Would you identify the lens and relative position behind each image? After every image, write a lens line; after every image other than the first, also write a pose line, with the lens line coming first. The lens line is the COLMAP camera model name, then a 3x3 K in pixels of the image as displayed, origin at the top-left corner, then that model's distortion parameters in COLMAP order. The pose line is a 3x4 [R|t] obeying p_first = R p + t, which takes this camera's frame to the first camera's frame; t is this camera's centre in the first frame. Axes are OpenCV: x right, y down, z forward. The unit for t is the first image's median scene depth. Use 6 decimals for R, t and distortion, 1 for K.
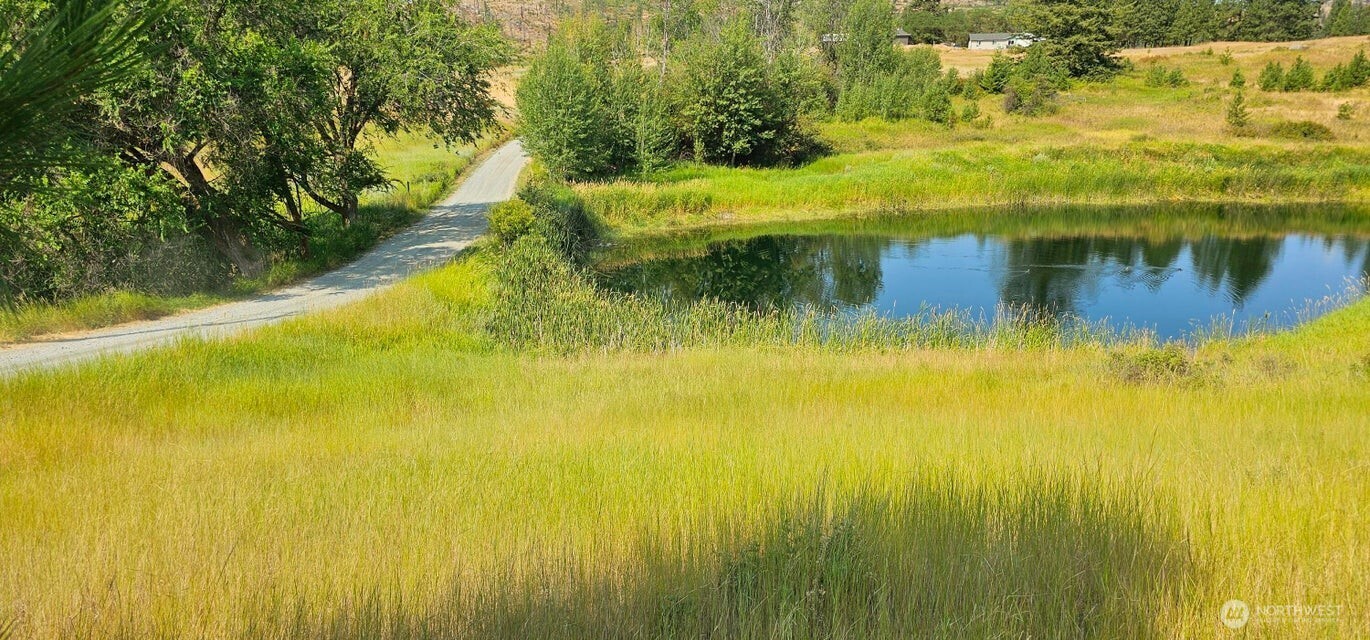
lens RADIAL K [[911.6, 0, 685.0], [0, 911.6, 320.0], [0, 0, 1]] dist [0.062263, -0.063414]
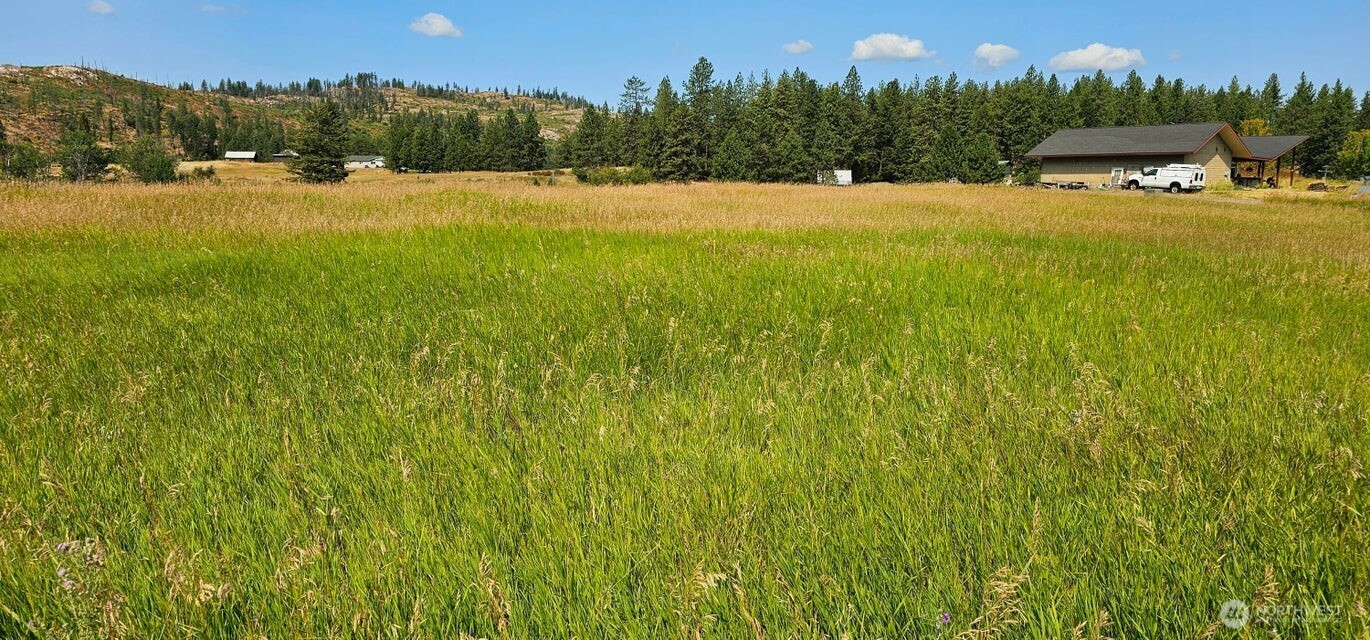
lens RADIAL K [[921.3, 0, 677.6], [0, 921.3, 312.3], [0, 0, 1]] dist [0.052357, -0.053420]
pose [[0.892071, -0.057423, 0.448231, 0.396880], [0.103159, 0.991580, -0.078276, 0.237131], [-0.439963, 0.116067, 0.890484, -1.278362]]
